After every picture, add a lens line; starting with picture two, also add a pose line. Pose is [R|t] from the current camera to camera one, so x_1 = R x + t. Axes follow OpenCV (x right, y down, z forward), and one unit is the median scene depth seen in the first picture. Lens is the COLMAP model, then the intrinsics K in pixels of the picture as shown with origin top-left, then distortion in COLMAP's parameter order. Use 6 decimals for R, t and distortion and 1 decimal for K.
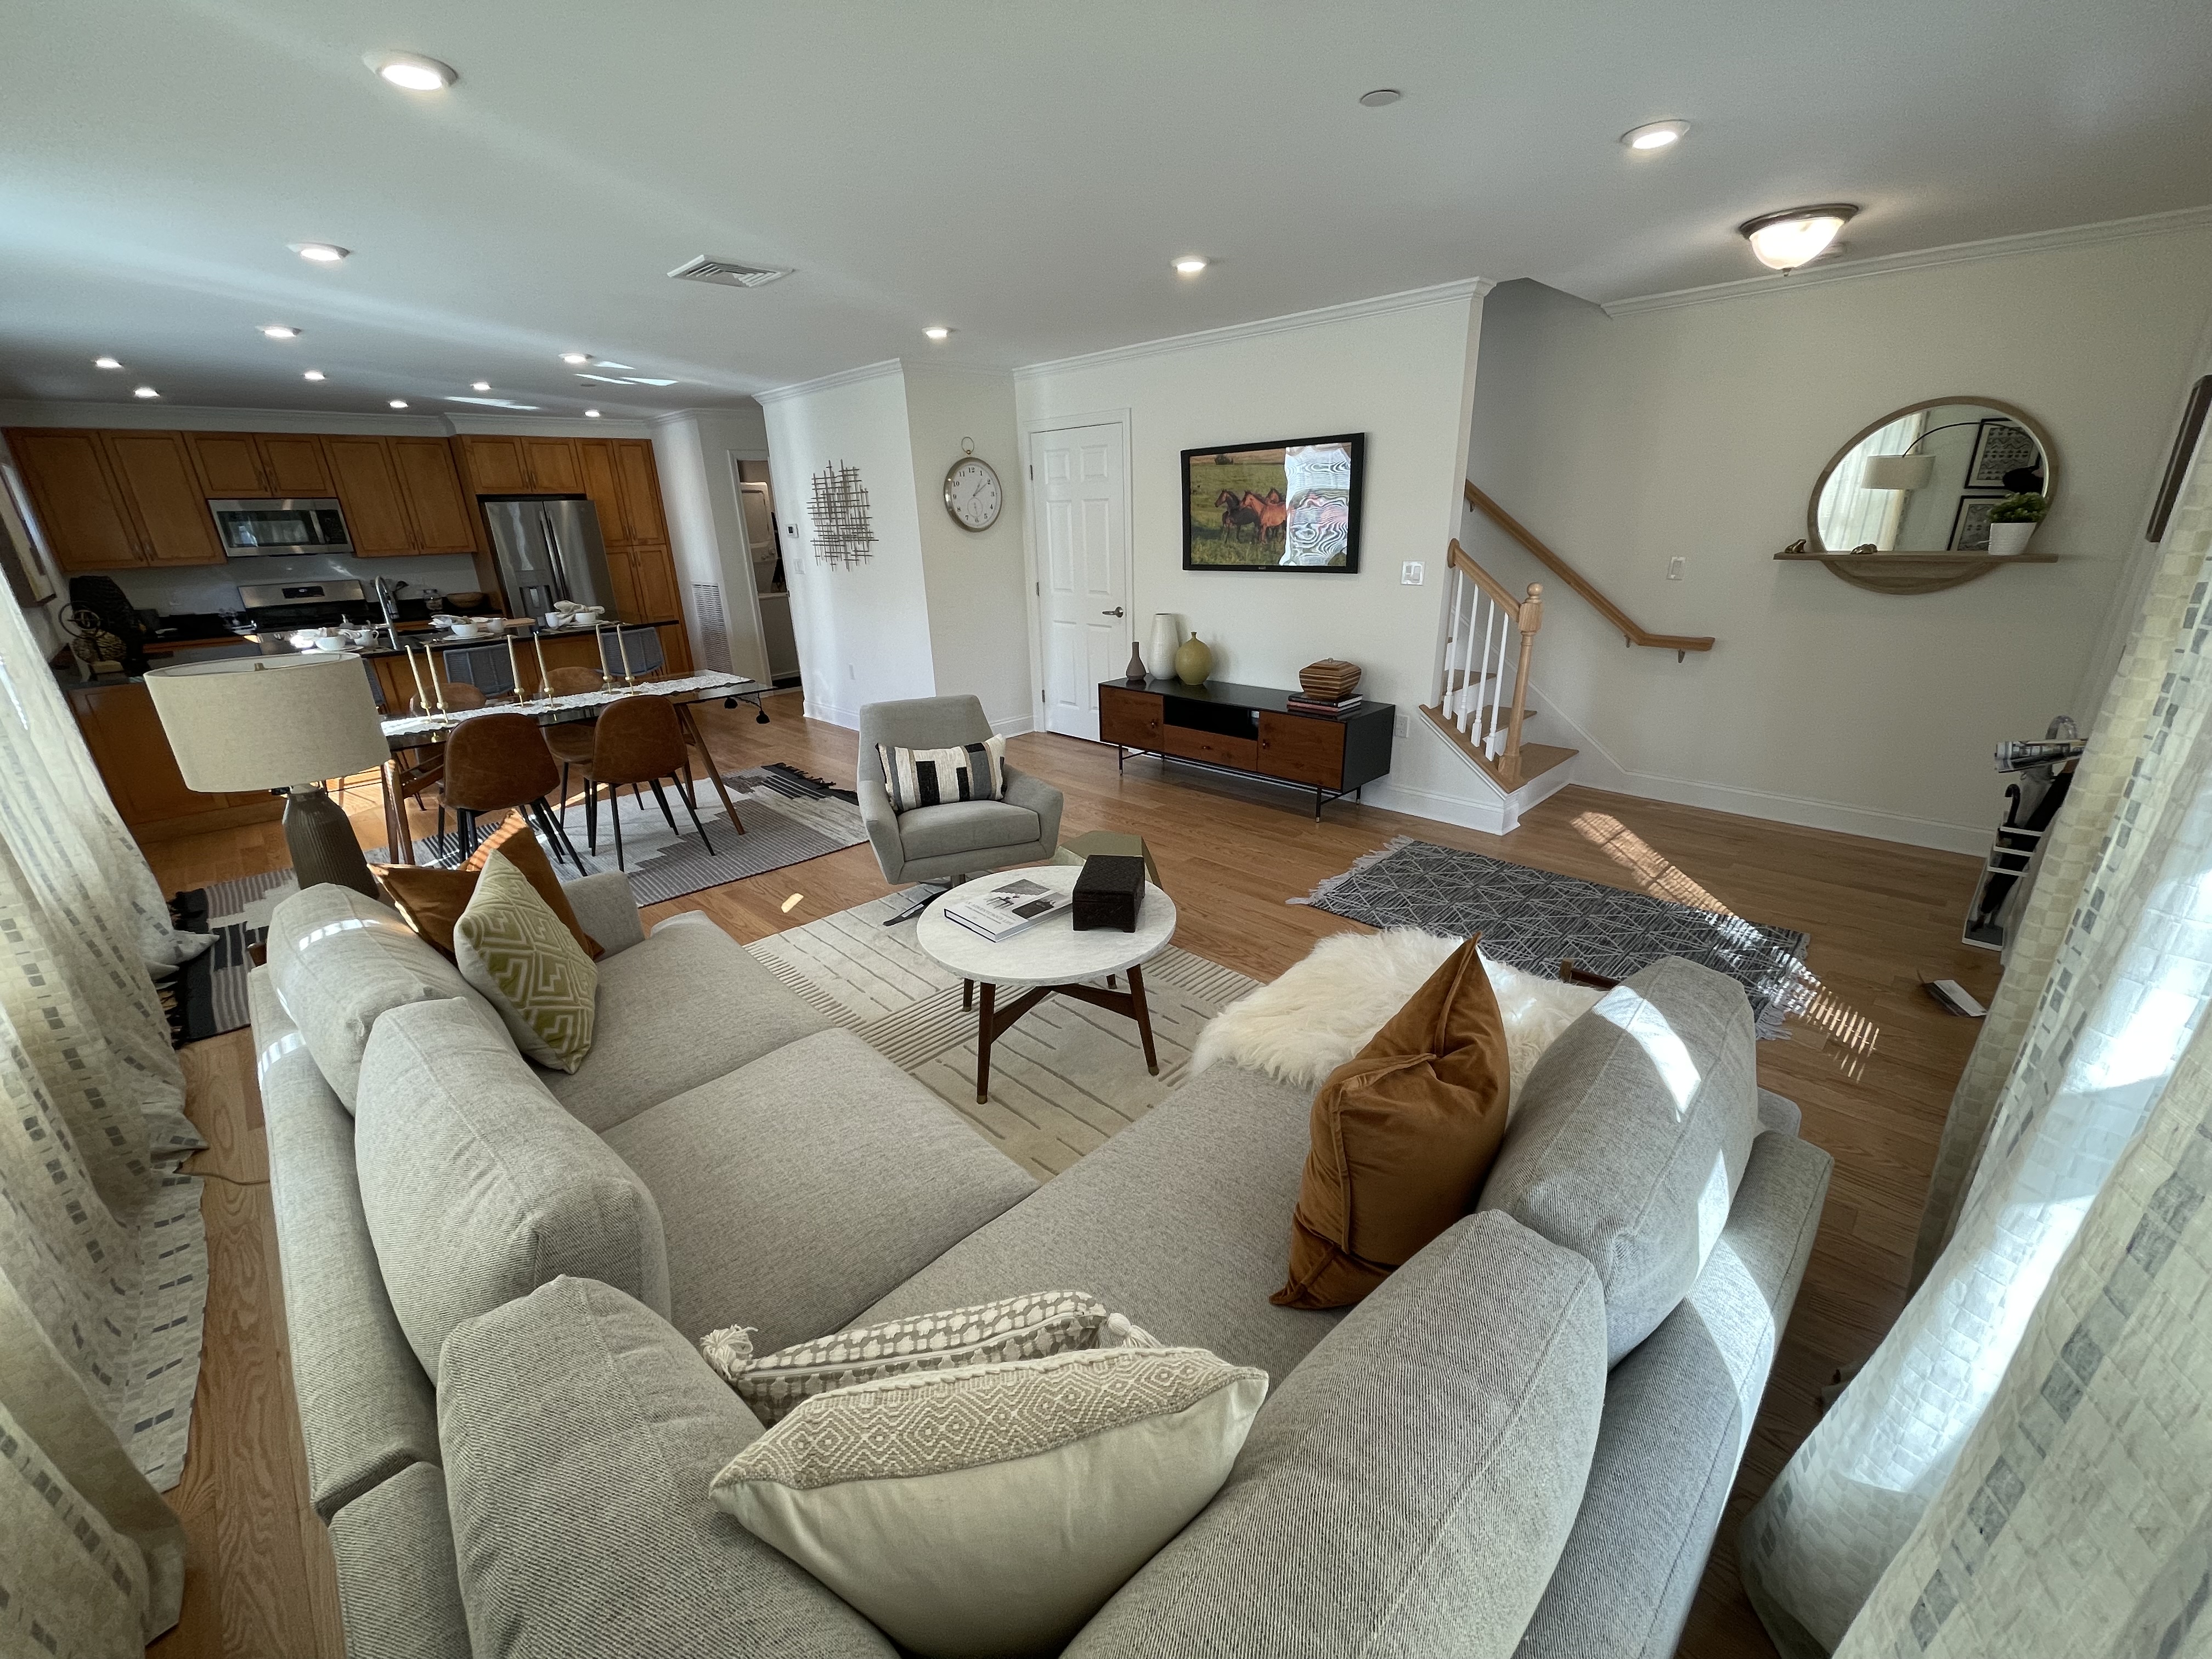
lens RADIAL K [[886.5, 0, 1106.3], [0, 886.5, 849.8], [0, 0, 1]] dist [-0.004331, 0.000057]
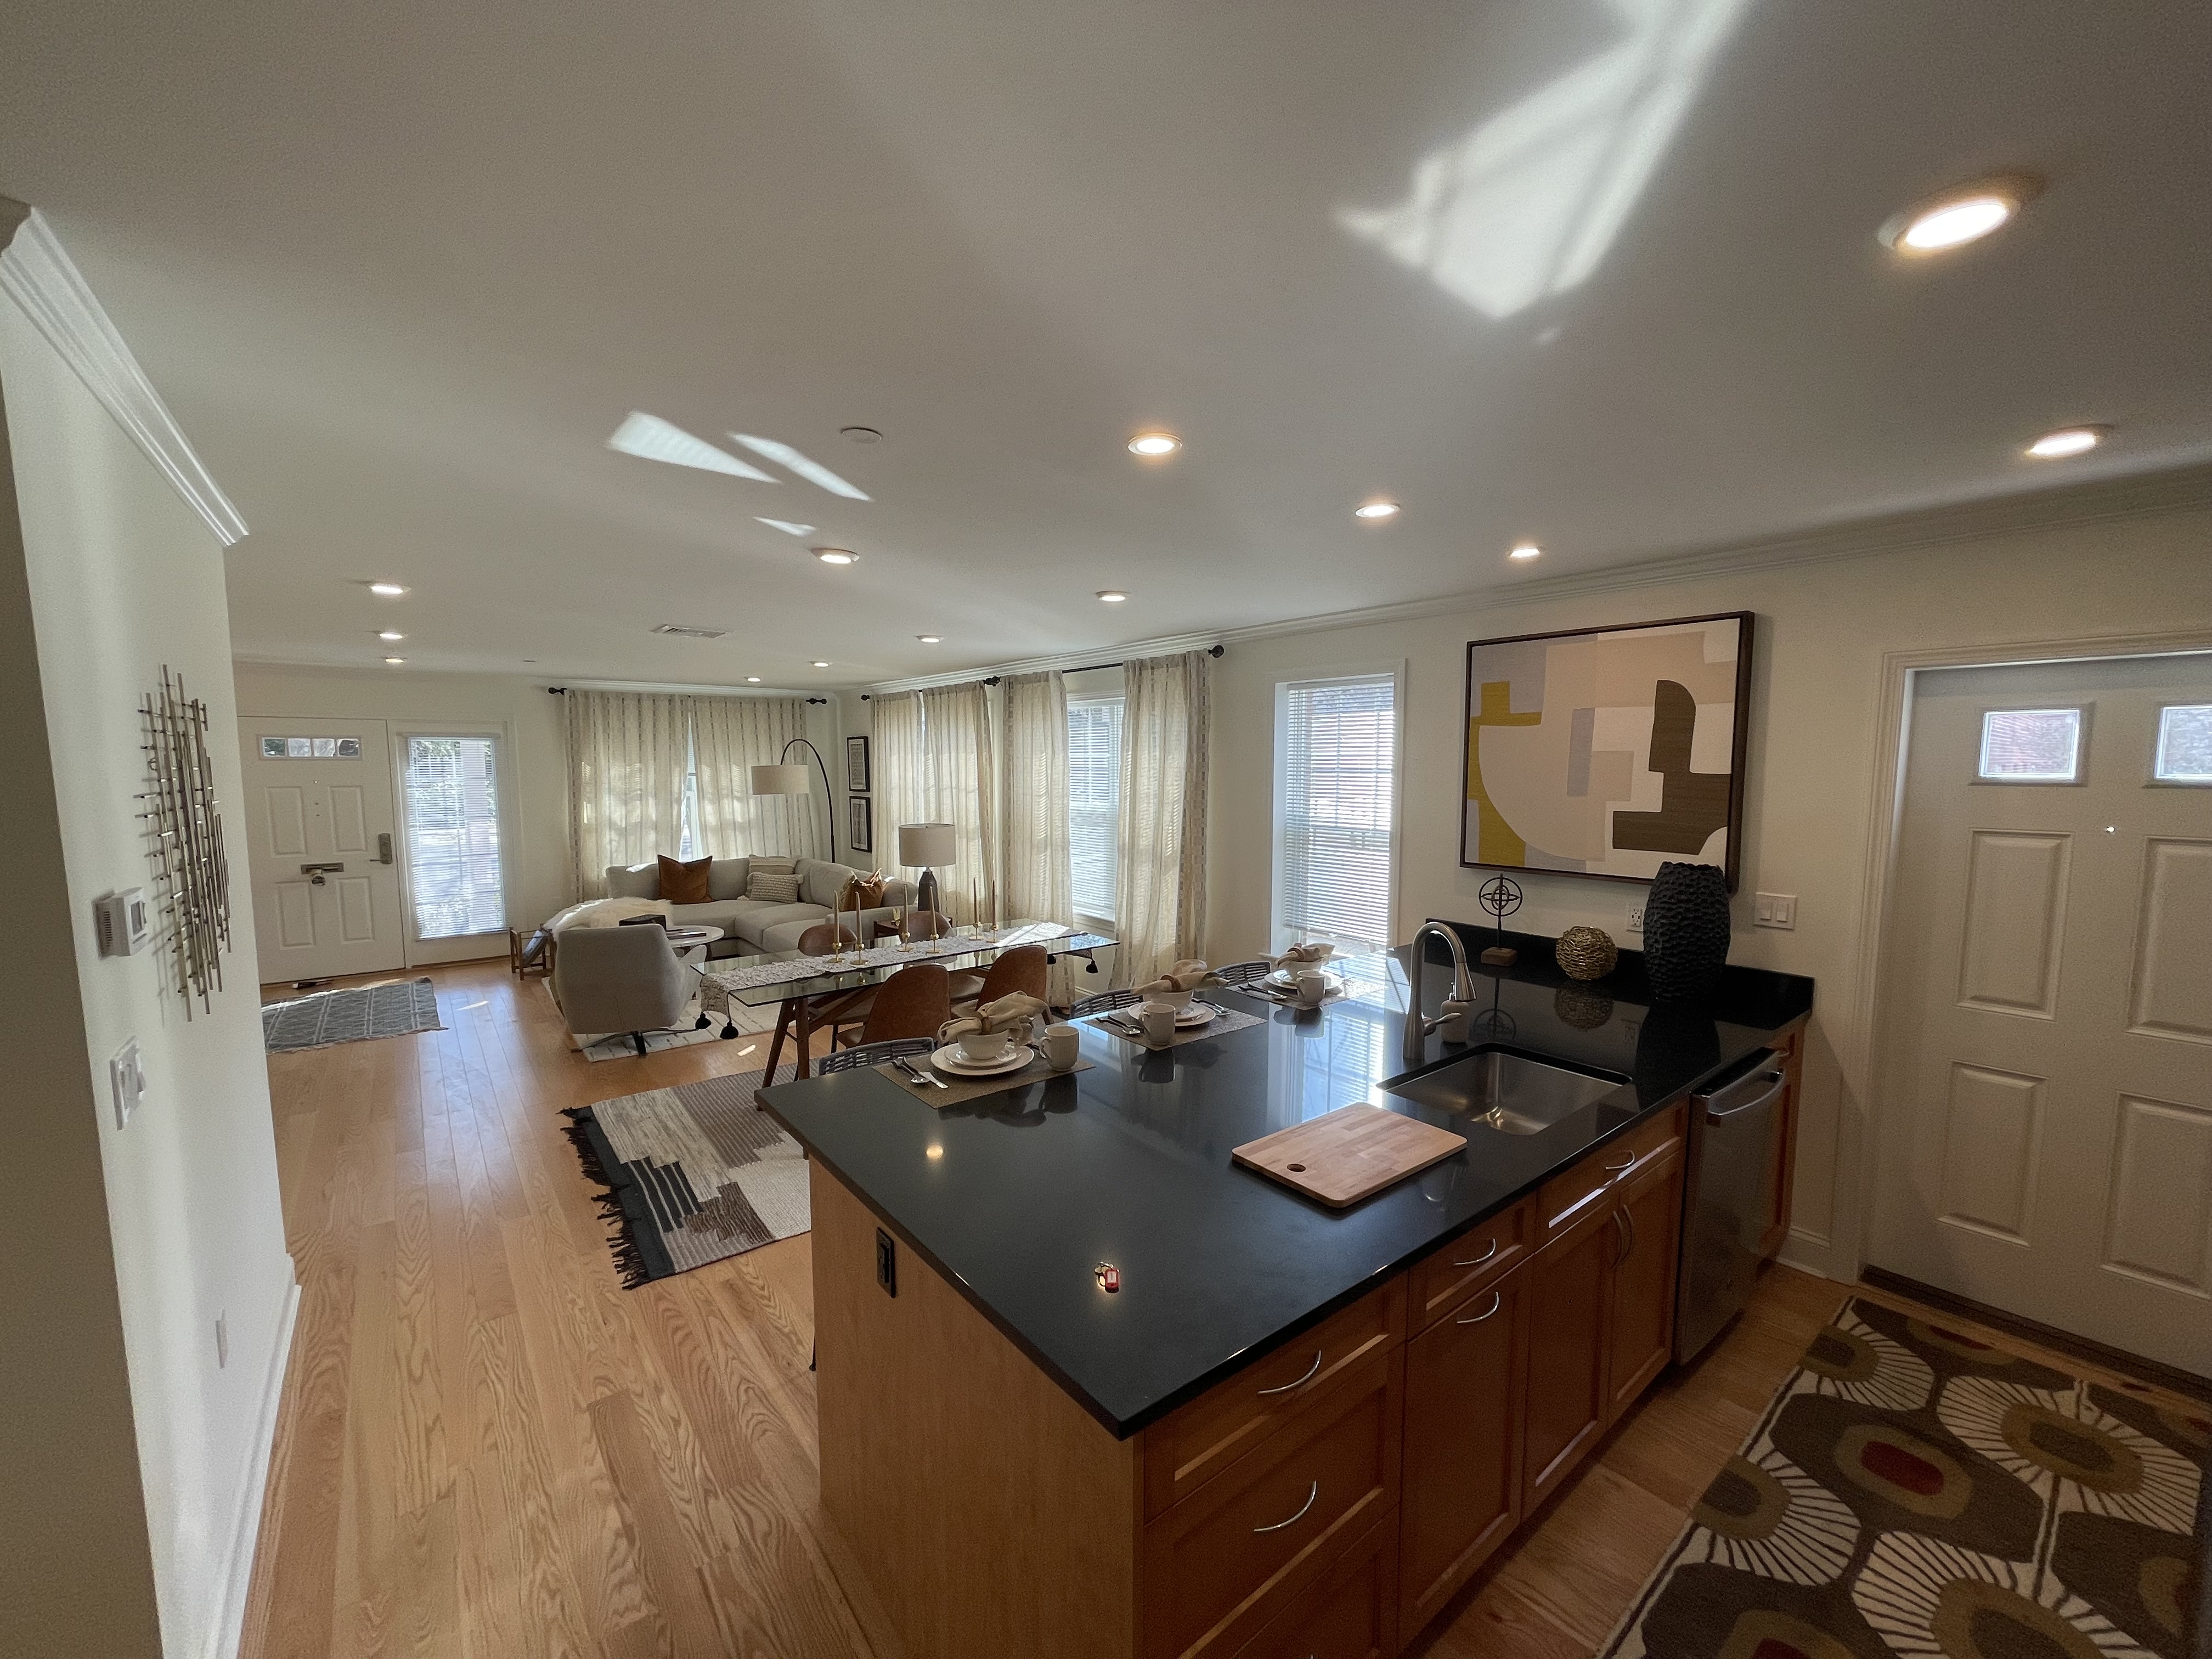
lens RADIAL K [[886.5, 0, 1100.0], [0, 886.5, 843.7], [0, 0, 1]] dist [-0.004331, 0.000057]
pose [[-0.992758, 0.018293, 0.118734, -1.251115], [0.068437, 0.898406, 0.433802, -0.924561], [-0.098736, 0.438786, -0.893151, 2.374714]]
